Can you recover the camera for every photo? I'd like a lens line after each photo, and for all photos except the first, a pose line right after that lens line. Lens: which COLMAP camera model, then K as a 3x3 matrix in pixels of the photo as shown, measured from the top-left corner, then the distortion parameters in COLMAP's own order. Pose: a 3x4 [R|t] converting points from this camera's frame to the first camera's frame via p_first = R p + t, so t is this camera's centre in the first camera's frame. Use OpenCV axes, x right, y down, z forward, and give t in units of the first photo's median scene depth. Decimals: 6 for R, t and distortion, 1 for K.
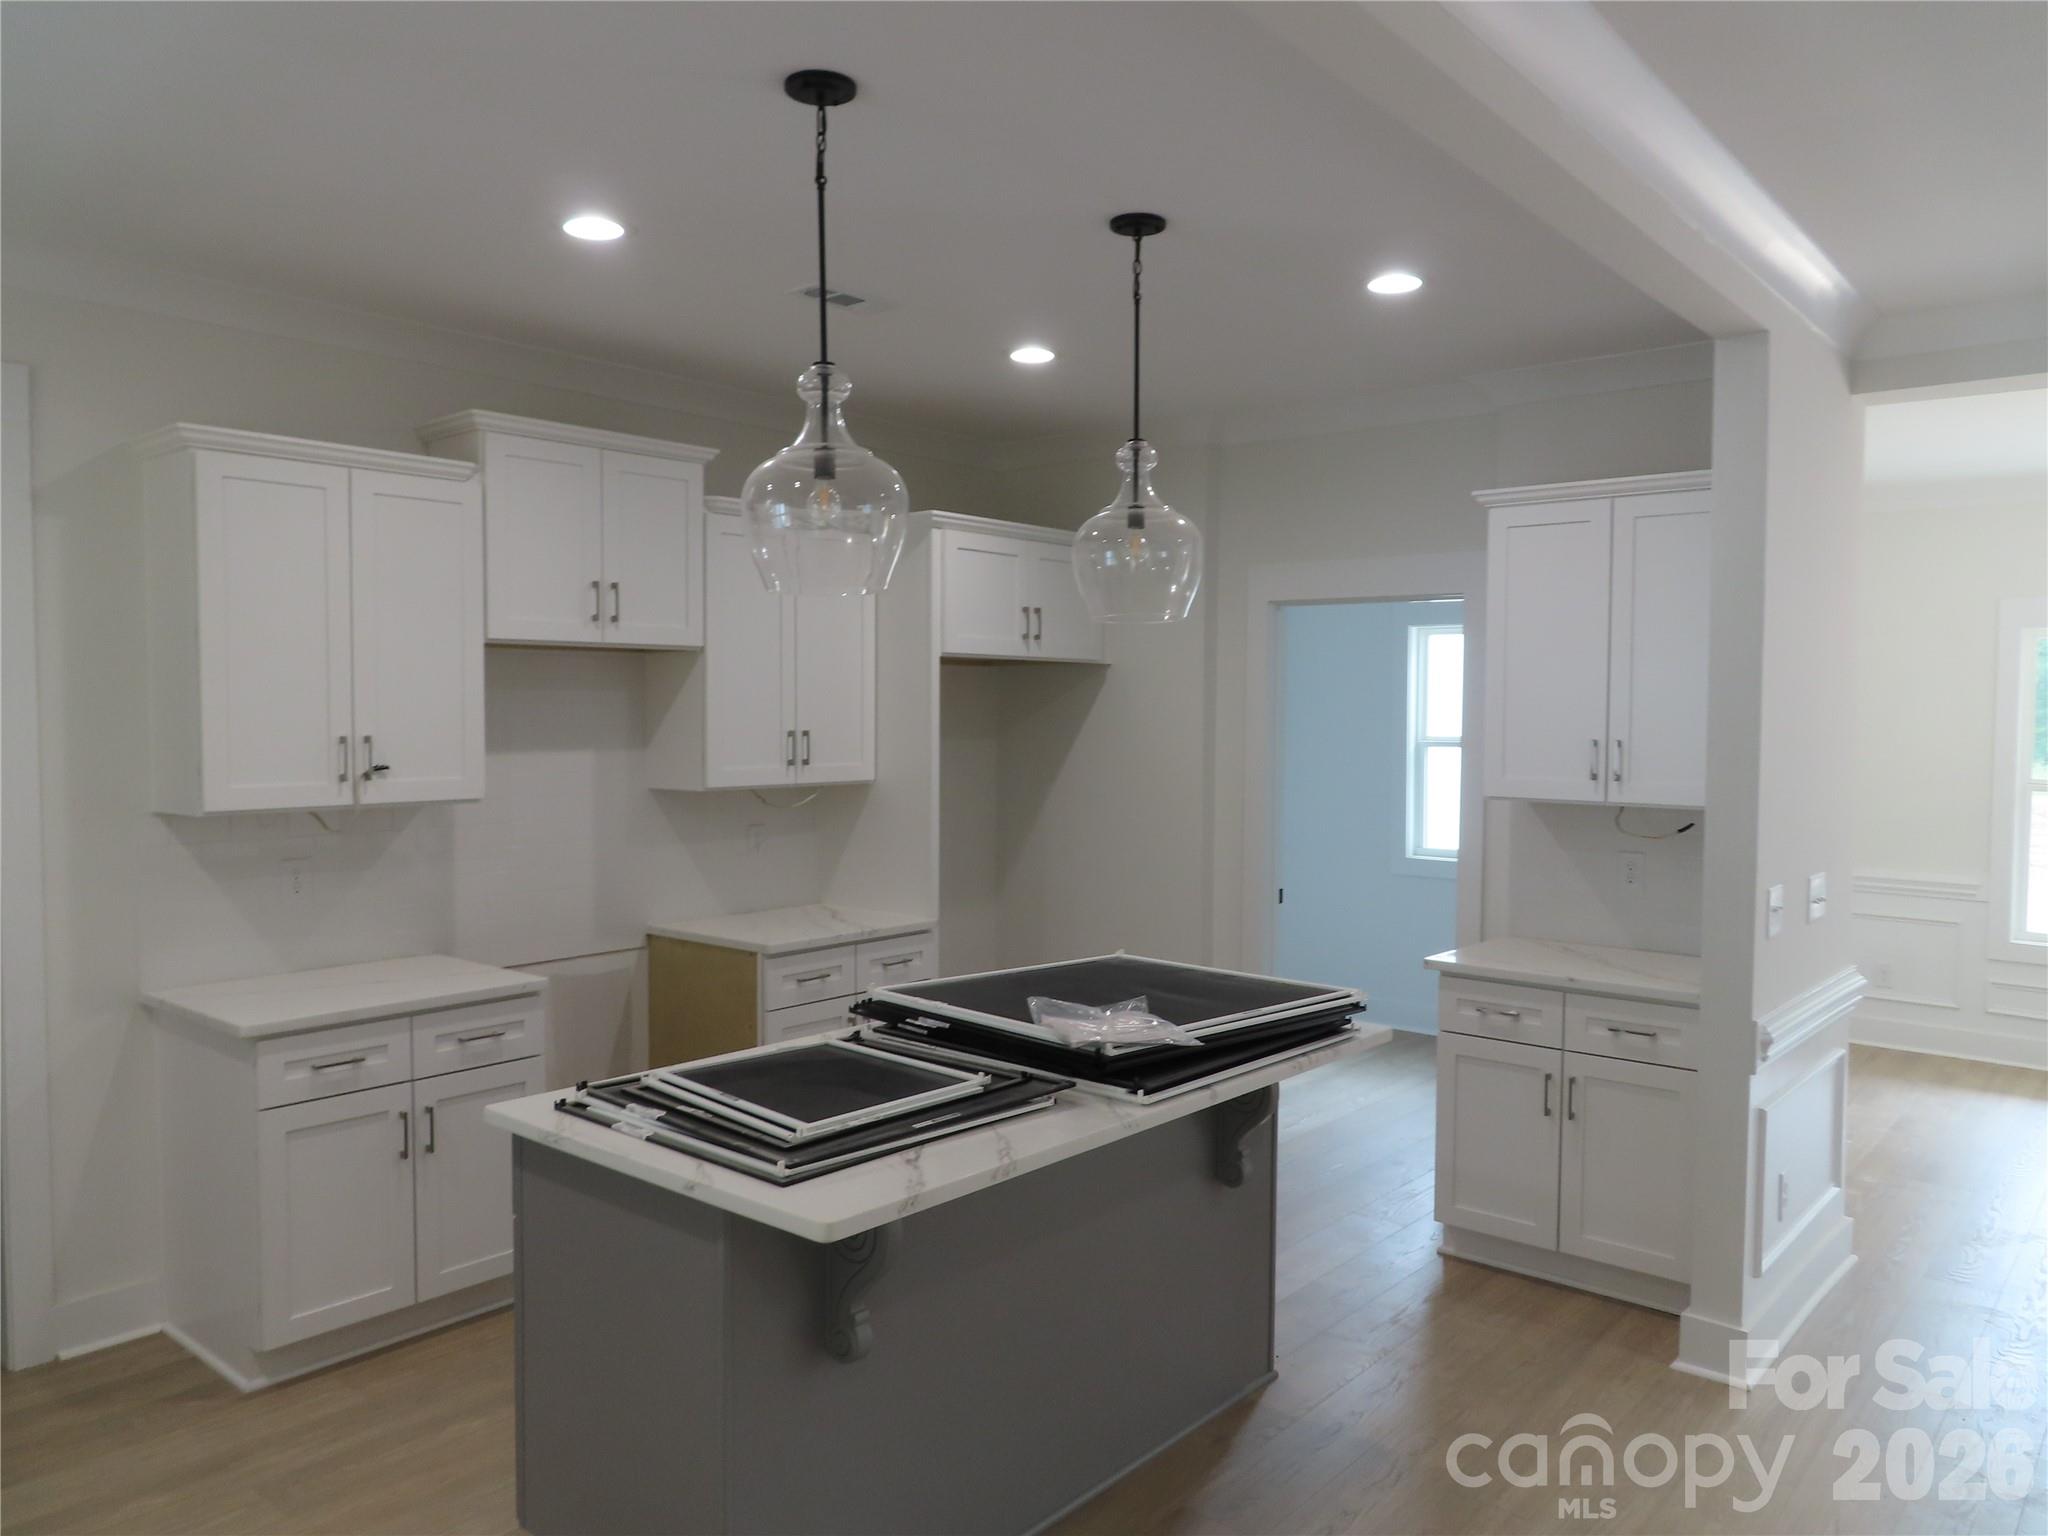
lens RADIAL K [[1488.6, 0, 1011.6], [0, 1488.6, 774.9], [0, 0, 1]] dist [0.000610, -0.002721]
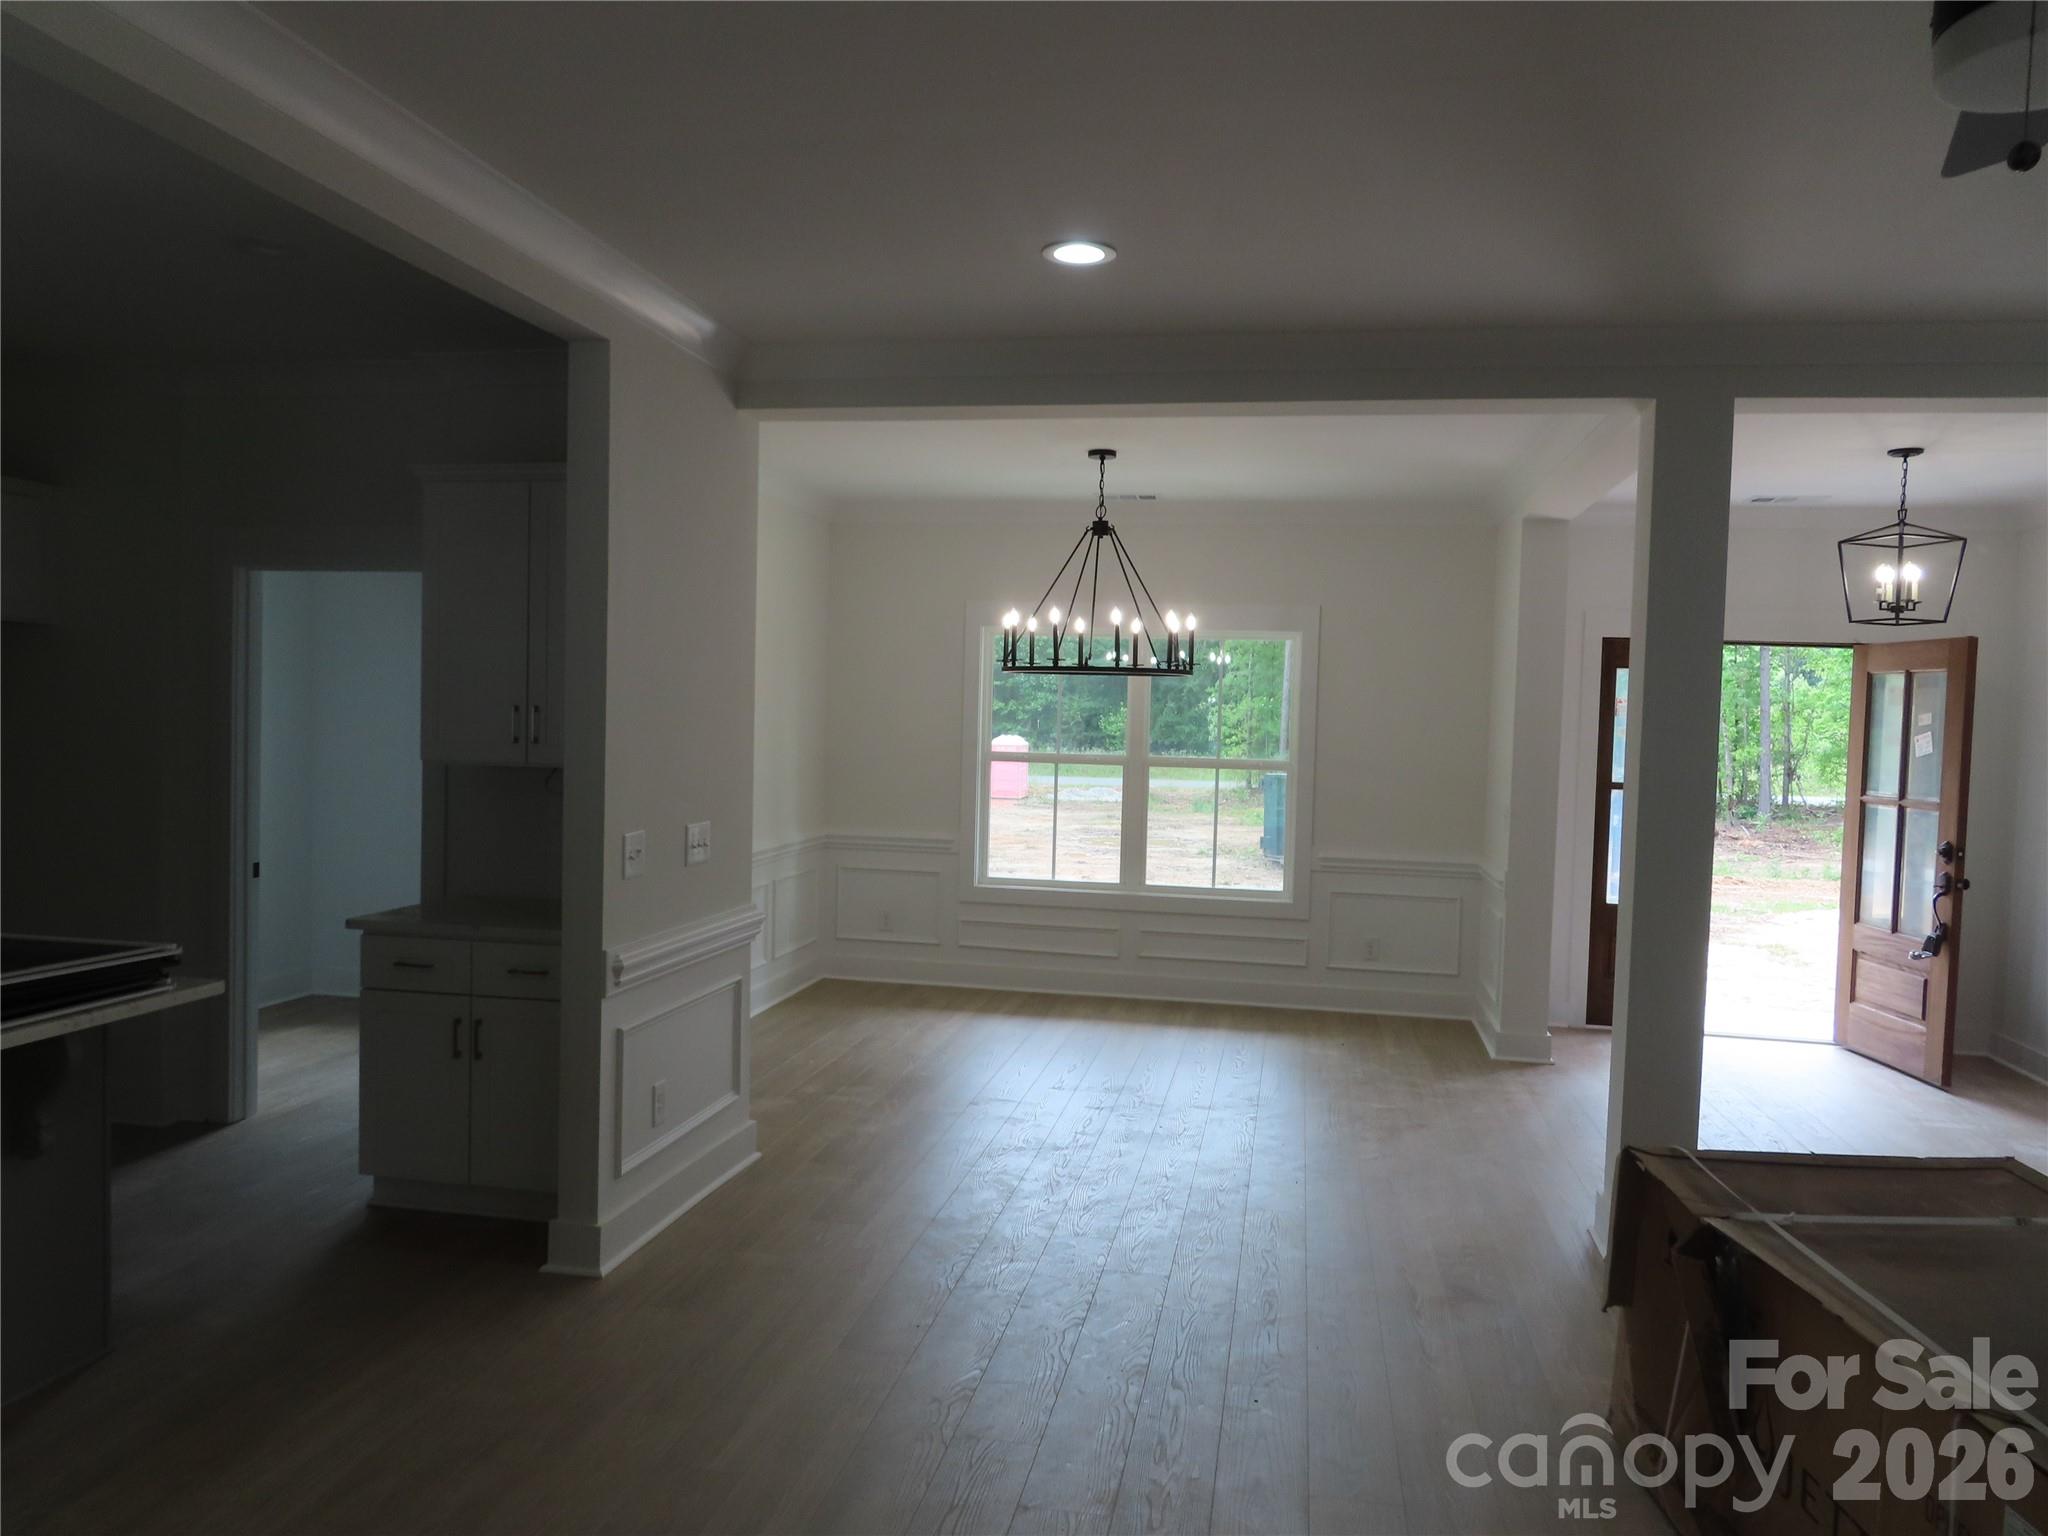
lens RADIAL K [[1488.6, 0, 1039.7], [0, 1488.6, 766.0], [0, 0, 1]] dist [0.000610, -0.002721]
pose [[0.871365, -0.008267, 0.490566, 0.203204], [0.008629, 0.999962, 0.001523, 0.022768], [-0.490560, 0.002906, 0.871403, -0.128703]]
